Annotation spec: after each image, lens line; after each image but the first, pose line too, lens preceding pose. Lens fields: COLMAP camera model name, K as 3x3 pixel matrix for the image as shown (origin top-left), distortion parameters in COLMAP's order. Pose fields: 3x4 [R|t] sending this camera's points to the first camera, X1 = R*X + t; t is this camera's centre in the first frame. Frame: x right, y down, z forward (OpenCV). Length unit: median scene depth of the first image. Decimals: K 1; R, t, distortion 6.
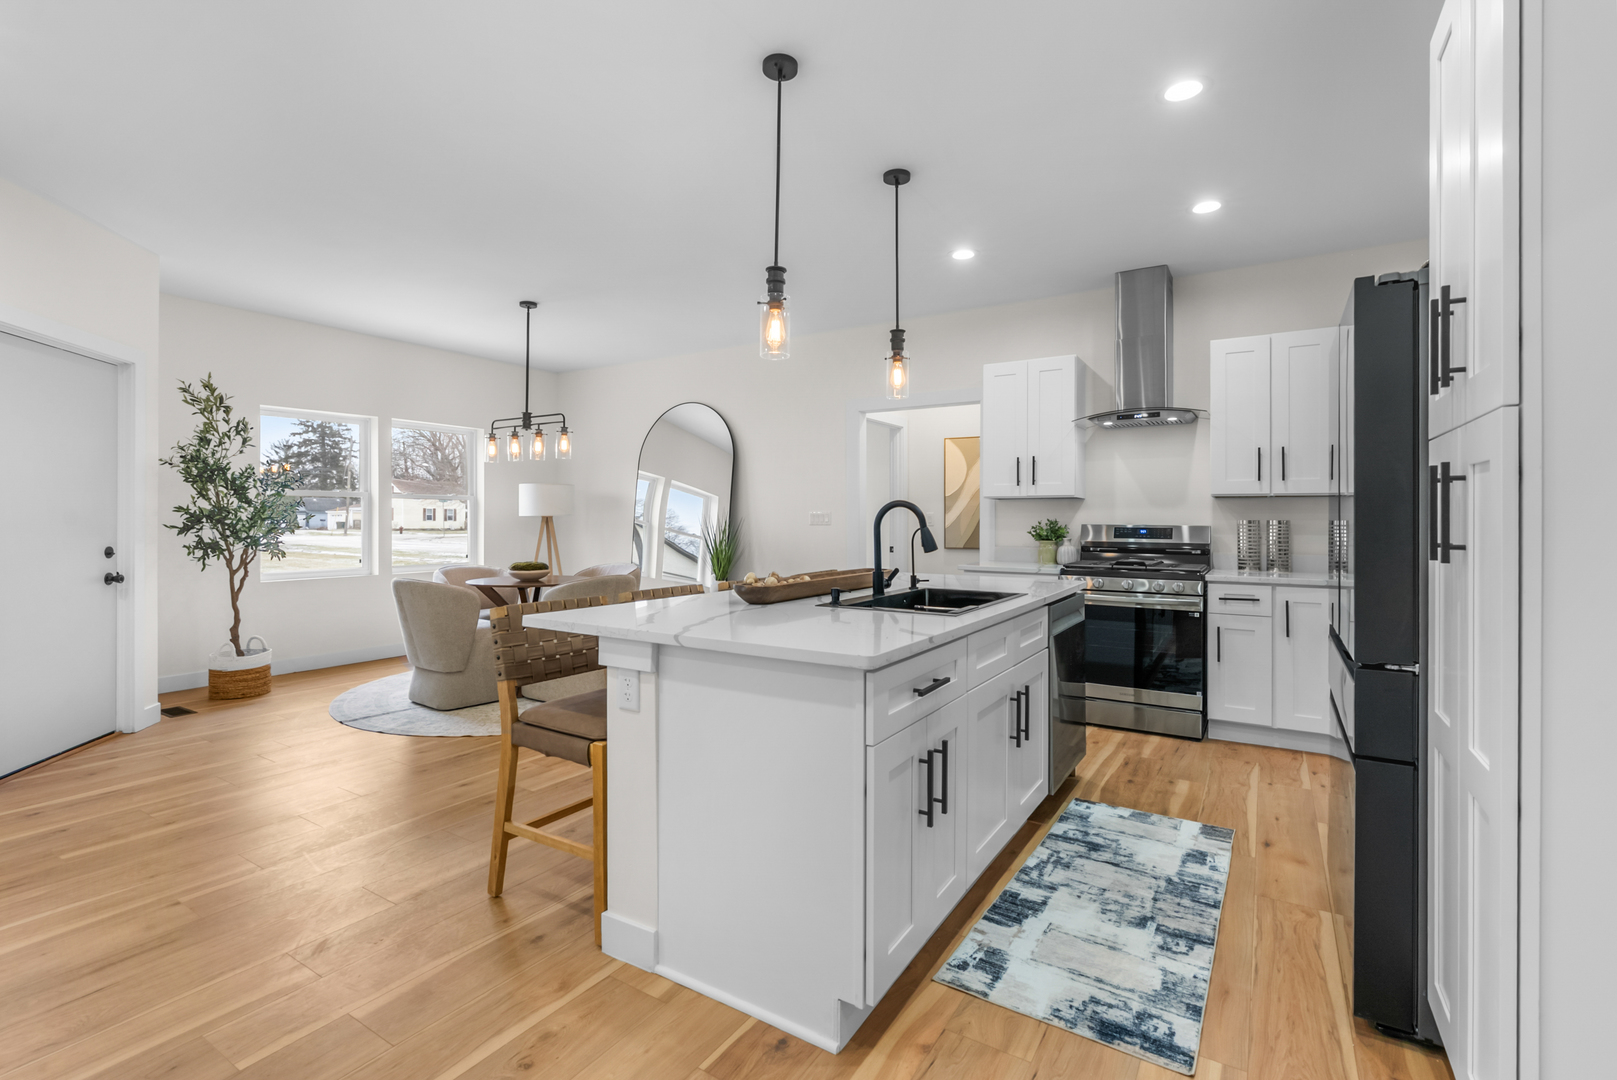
lens RADIAL K [[750.7, 0, 801.8], [0, 750.7, 525.5], [0, 0, 1]] dist [0.002076, 0.001188]
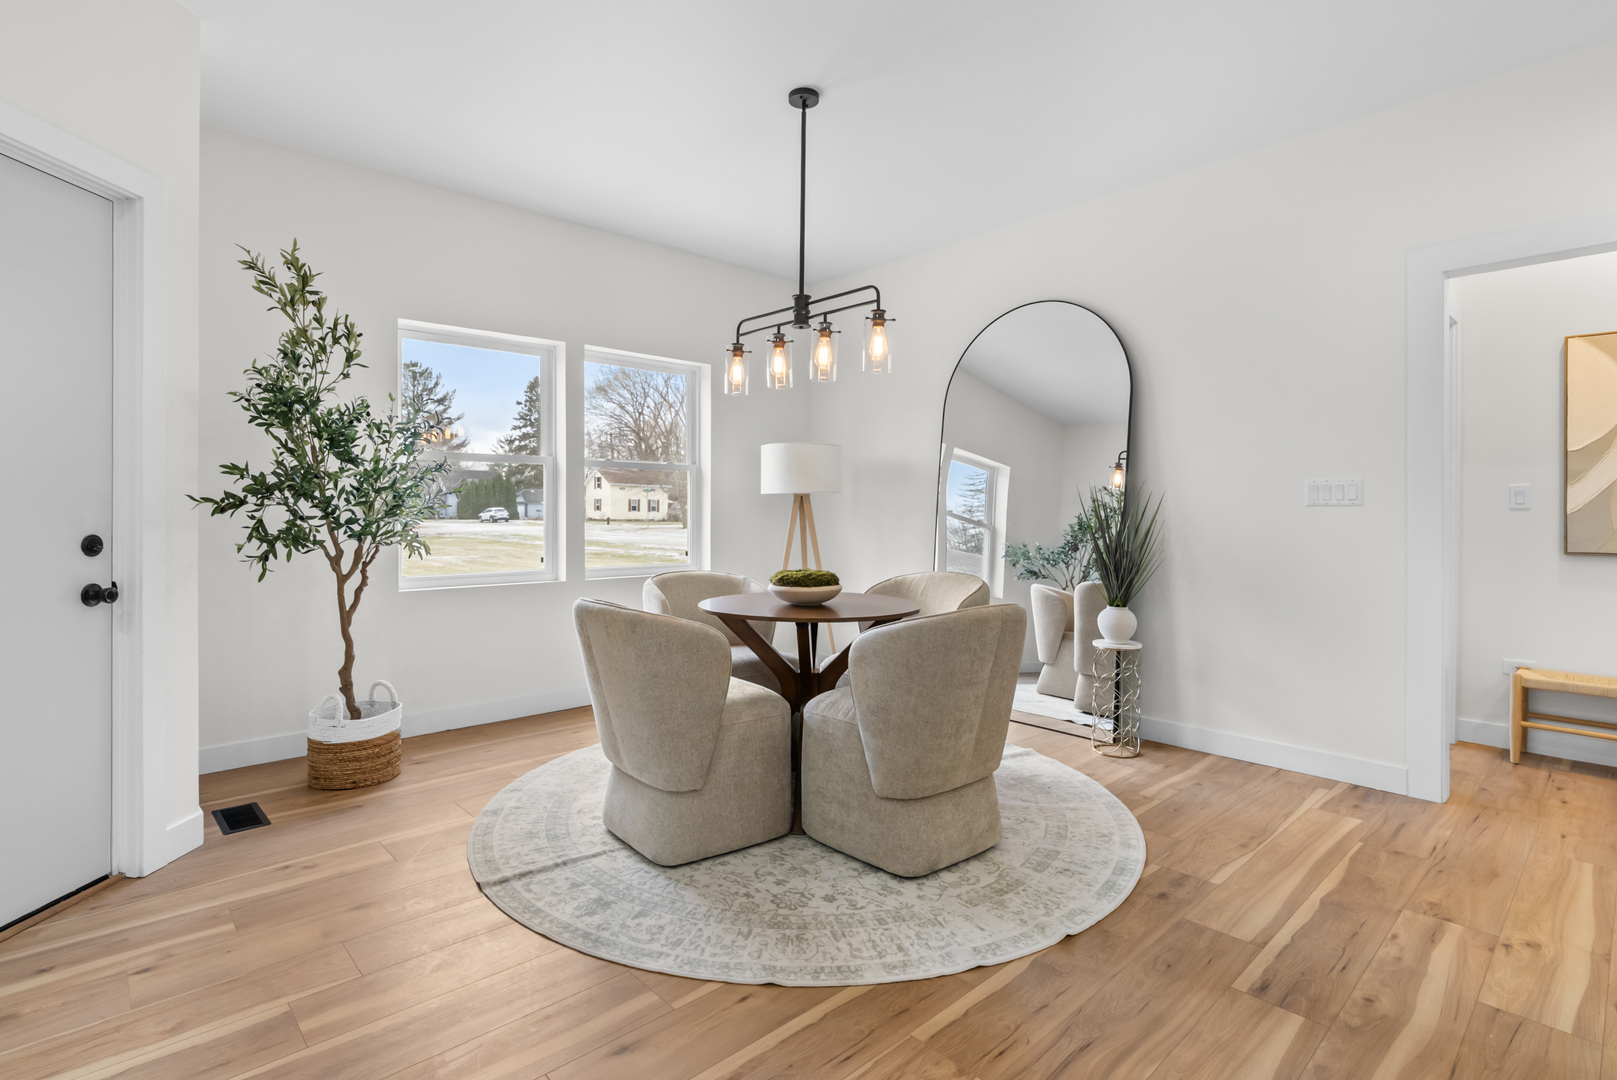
lens RADIAL K [[785.9, 0, 808.7], [0, 785.9, 536.6], [0, 0, 1]] dist [-0.005858, -0.001295]
pose [[0.970999, 0.010277, -0.238861, -0.236600], [-0.004814, 0.999714, 0.023442, 0.011165], [0.239034, -0.021612, 0.970771, 0.470655]]
